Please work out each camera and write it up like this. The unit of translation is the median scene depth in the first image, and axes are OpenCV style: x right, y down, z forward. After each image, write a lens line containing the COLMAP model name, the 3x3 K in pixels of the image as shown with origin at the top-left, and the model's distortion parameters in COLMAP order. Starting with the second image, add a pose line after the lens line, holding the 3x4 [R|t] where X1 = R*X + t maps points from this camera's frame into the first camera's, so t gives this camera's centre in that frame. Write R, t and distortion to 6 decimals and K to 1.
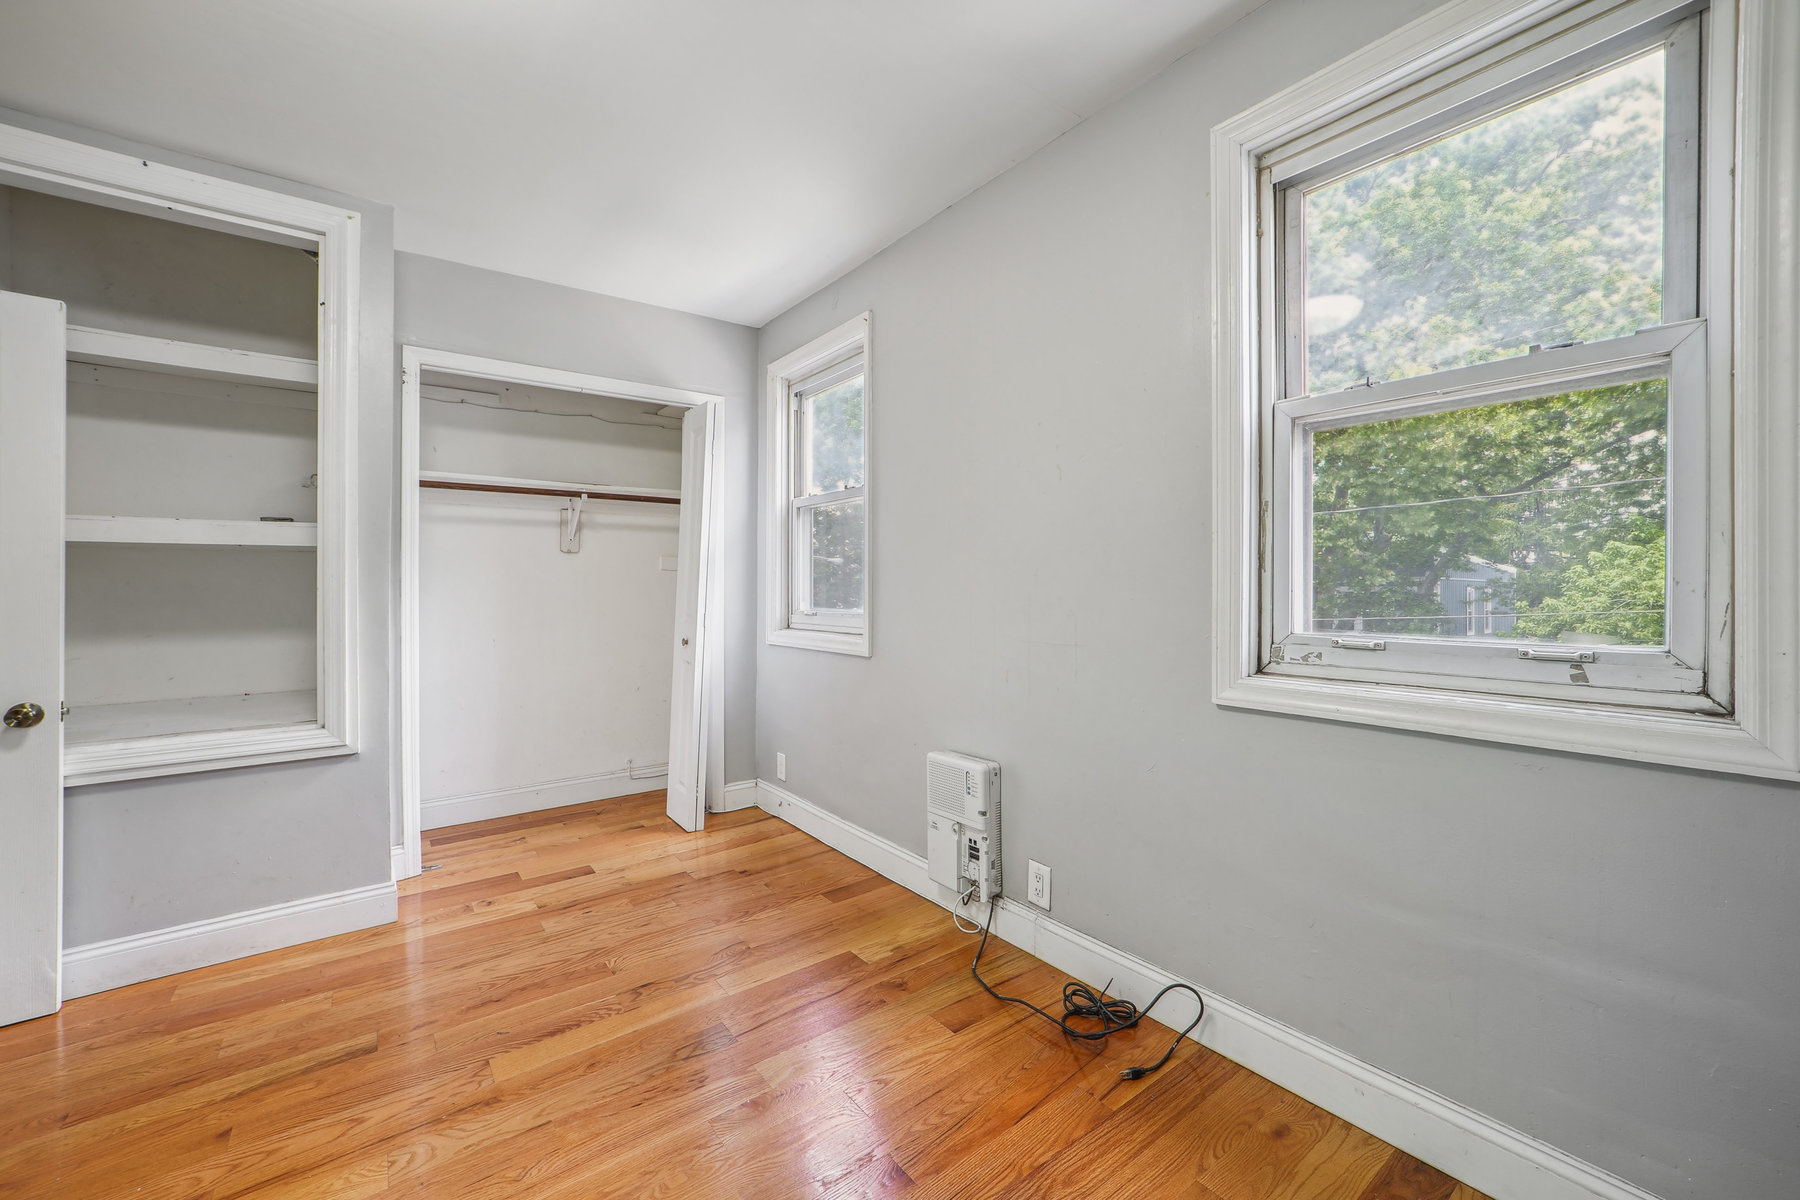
lens RADIAL K [[703.5, 0, 891.2], [0, 703.5, 591.8], [0, 0, 1]] dist [-0.008761, 0.001064]
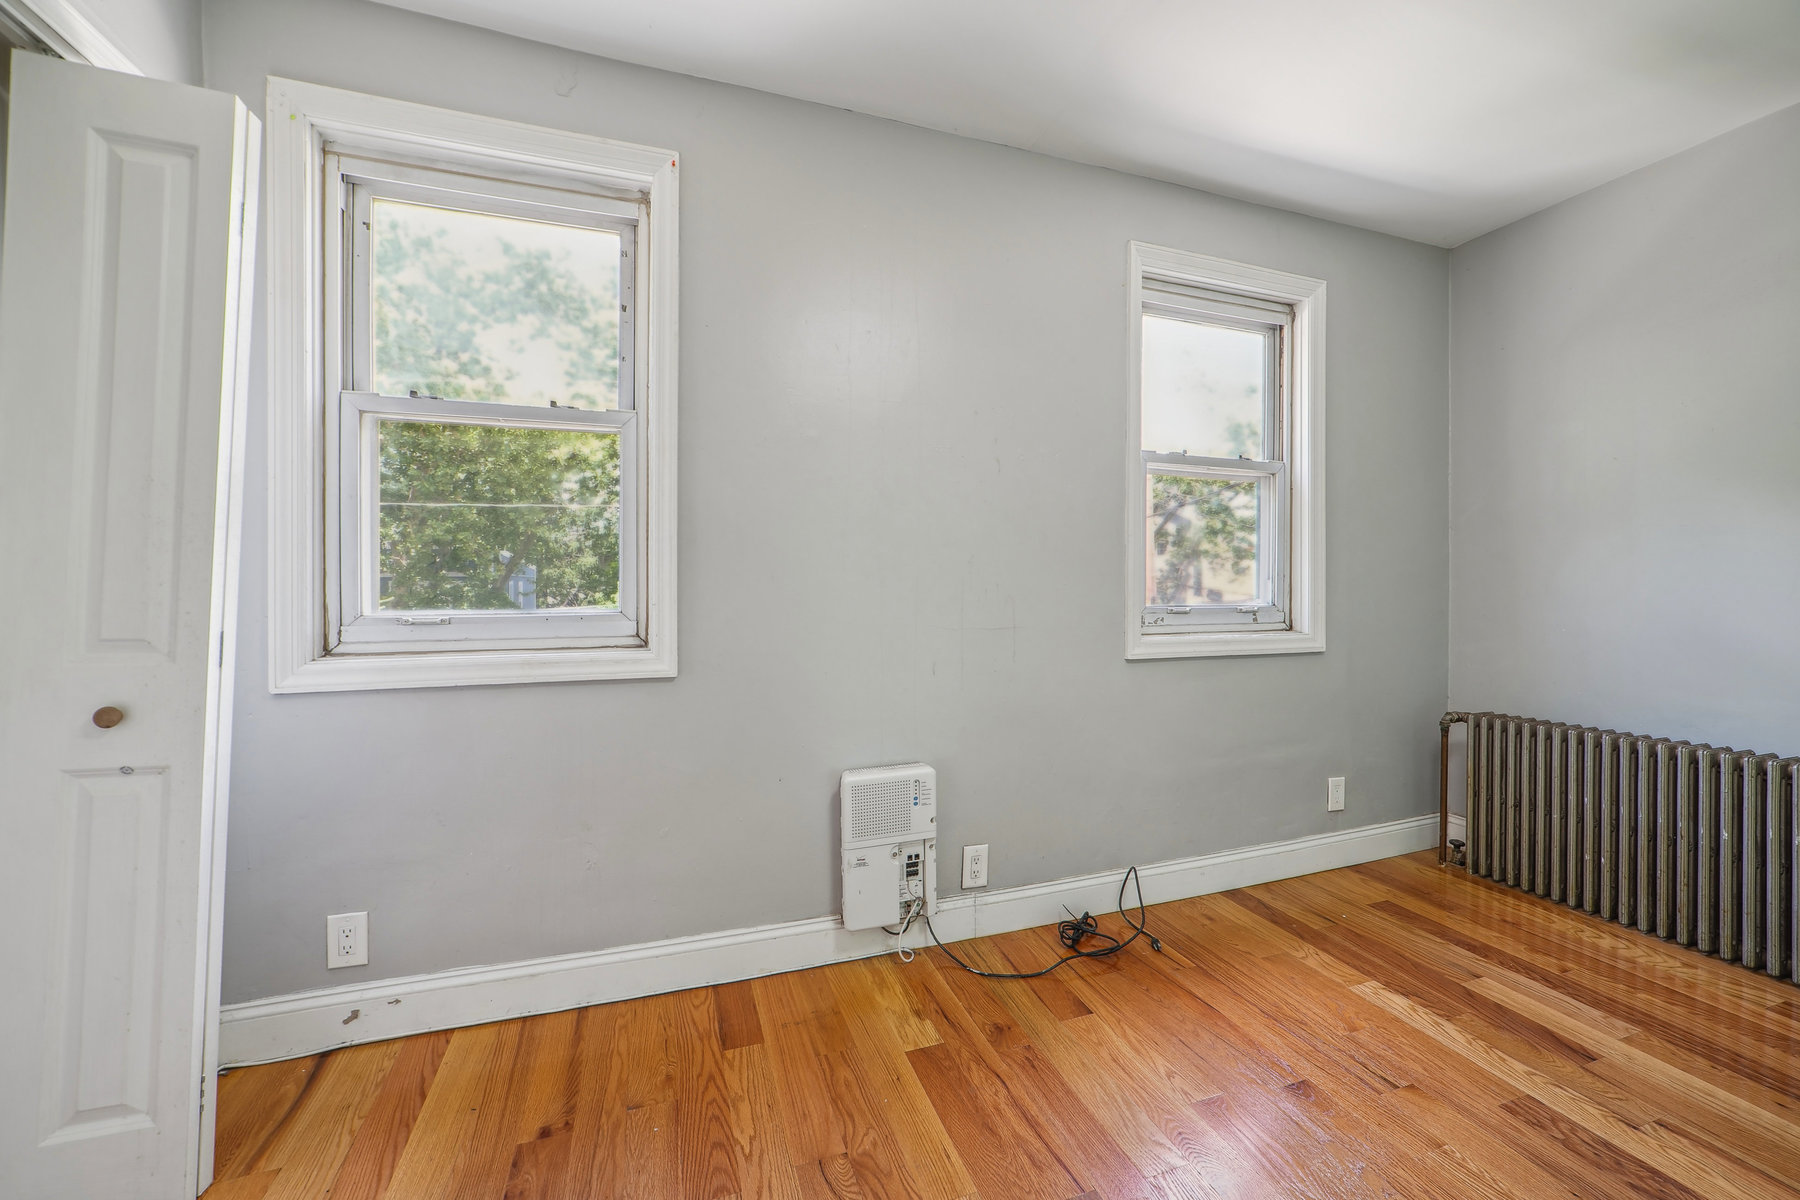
lens RADIAL K [[703.5, 0, 895.0], [0, 703.5, 592.1], [0, 0, 1]] dist [-0.008761, 0.001064]
pose [[0.315578, -0.010207, 0.948845, -0.742670], [0.003240, 0.999948, 0.009680, 0.009131], [-0.948894, 0.000019, 0.315595, 0.743466]]
